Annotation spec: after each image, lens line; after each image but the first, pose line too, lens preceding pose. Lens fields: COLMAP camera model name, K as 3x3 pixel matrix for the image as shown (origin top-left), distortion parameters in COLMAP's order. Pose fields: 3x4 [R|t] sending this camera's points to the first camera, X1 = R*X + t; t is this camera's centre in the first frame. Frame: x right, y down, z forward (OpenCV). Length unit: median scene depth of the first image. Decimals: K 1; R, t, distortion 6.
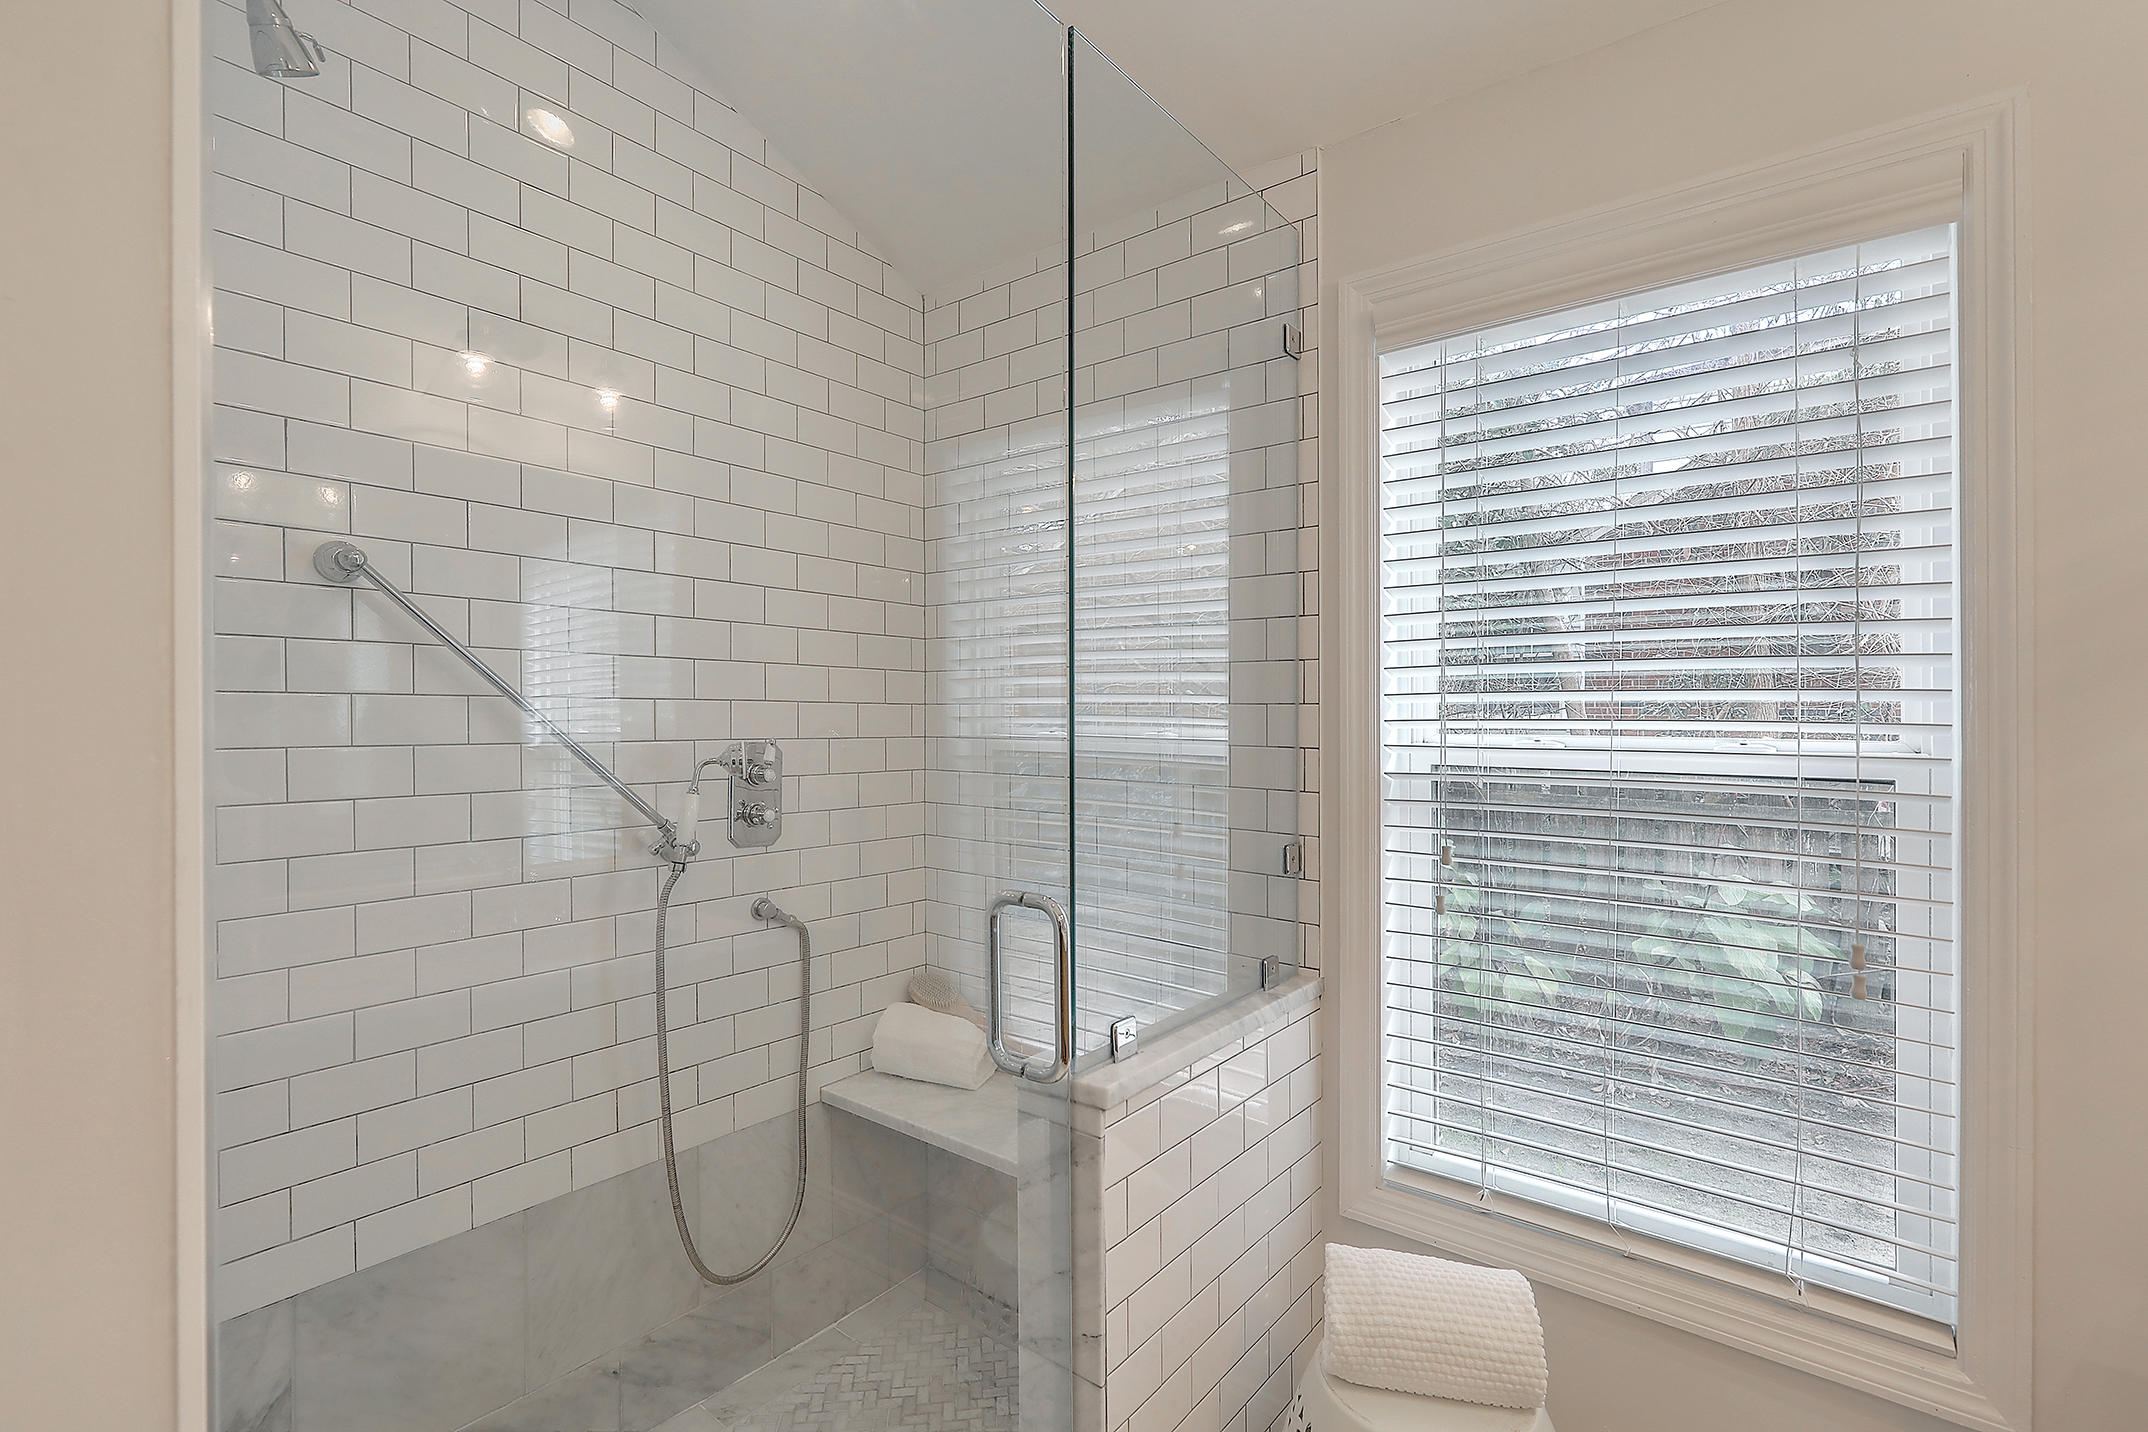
lens RADIAL K [[981.7, 0, 1077.9], [0, 981.7, 714.7], [0, 0, 1]] dist [-0.002449, -0.000384]
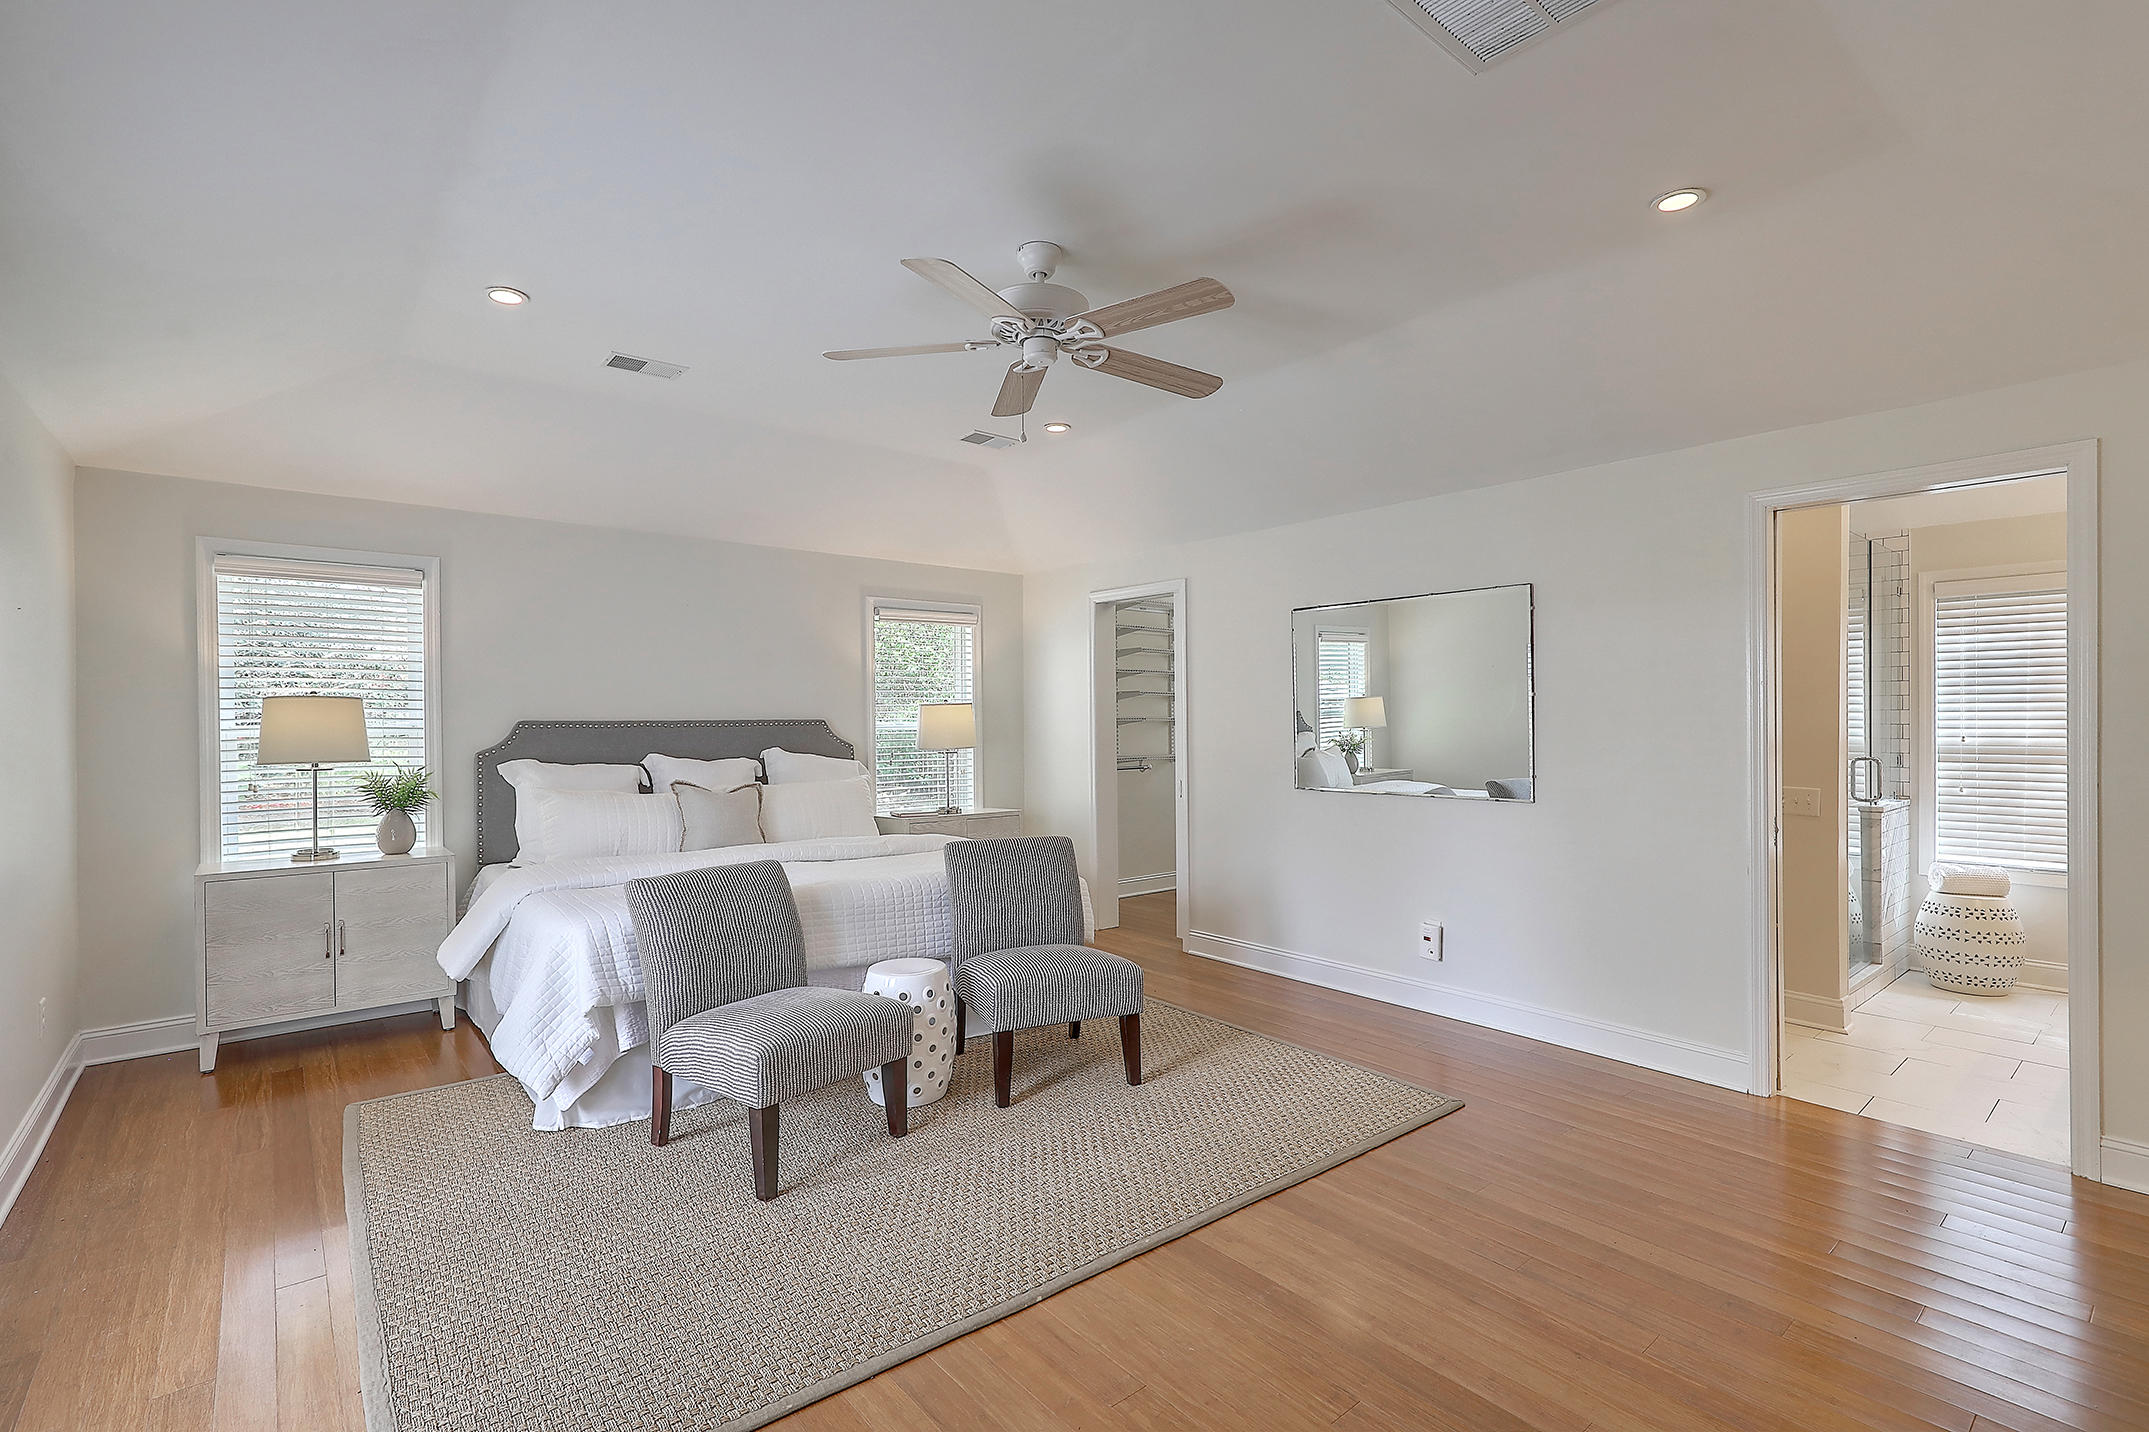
lens RADIAL K [[982.1, 0, 1081.8], [0, 982.1, 736.6], [0, 0, 1]] dist [-0.002449, -0.000384]
pose [[0.978554, -0.008007, -0.205833, -1.738144], [0.010208, 0.999902, 0.009632, 0.017356], [0.205736, -0.011527, 0.978540, -2.656453]]
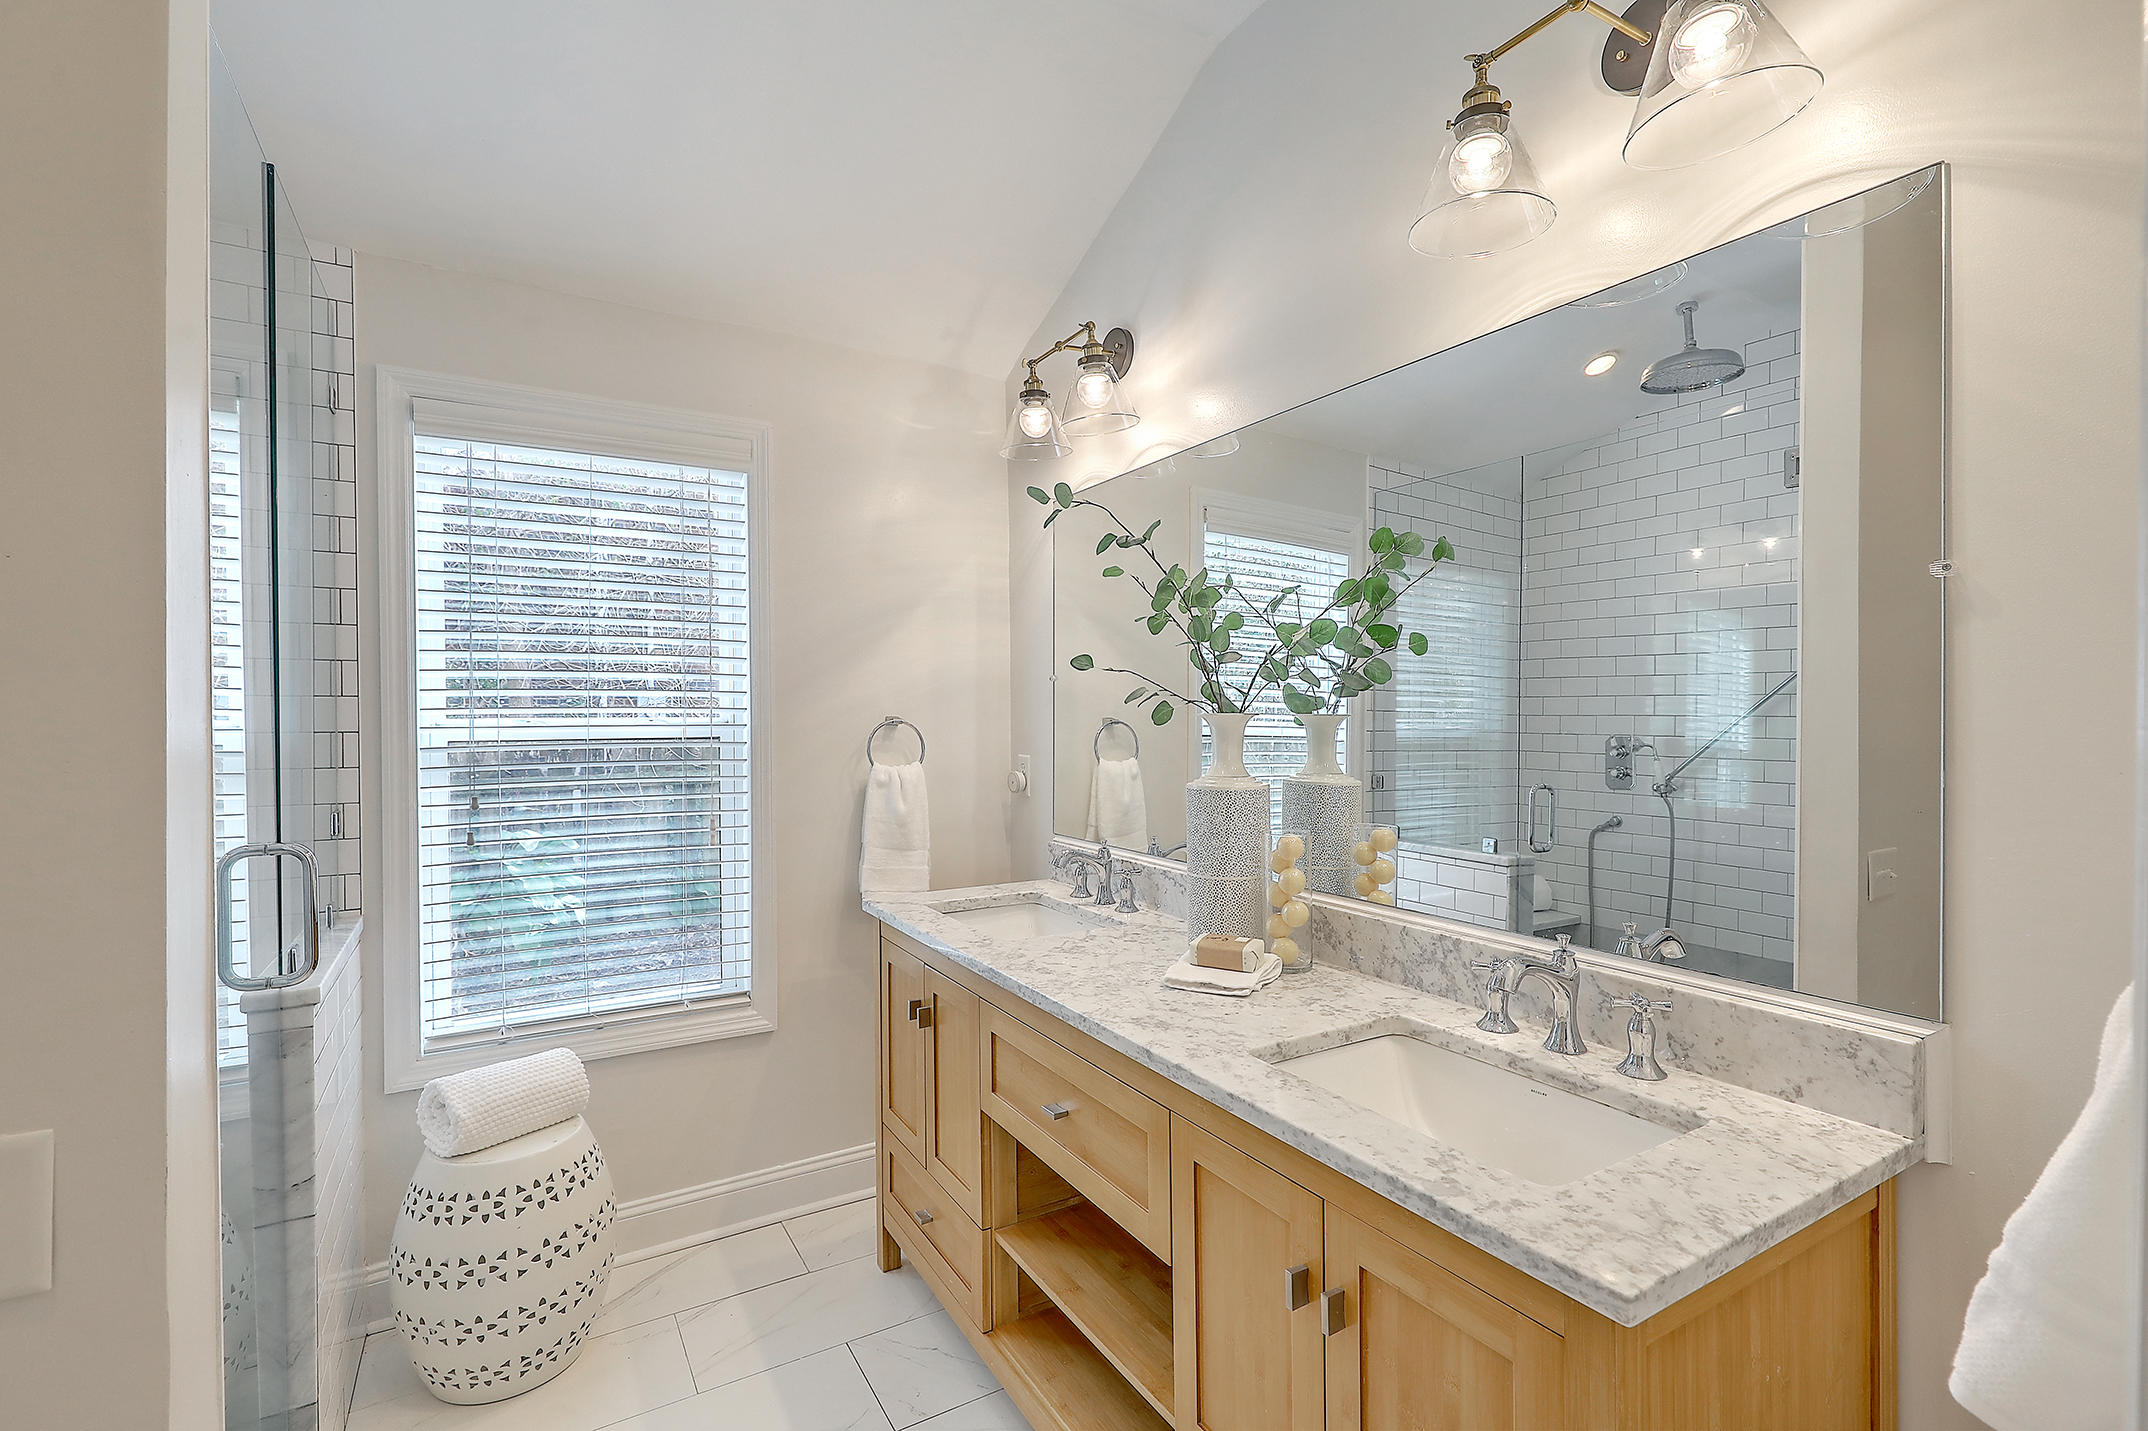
lens RADIAL K [[981.7, 0, 1071.8], [0, 981.7, 708.8], [0, 0, 1]] dist [-0.002449, -0.000384]
pose [[0.366283, -0.009528, 0.930455, -0.615336], [0.005463, 0.999952, 0.008089, -0.000881], [-0.930487, 0.002121, 0.366318, -0.323717]]
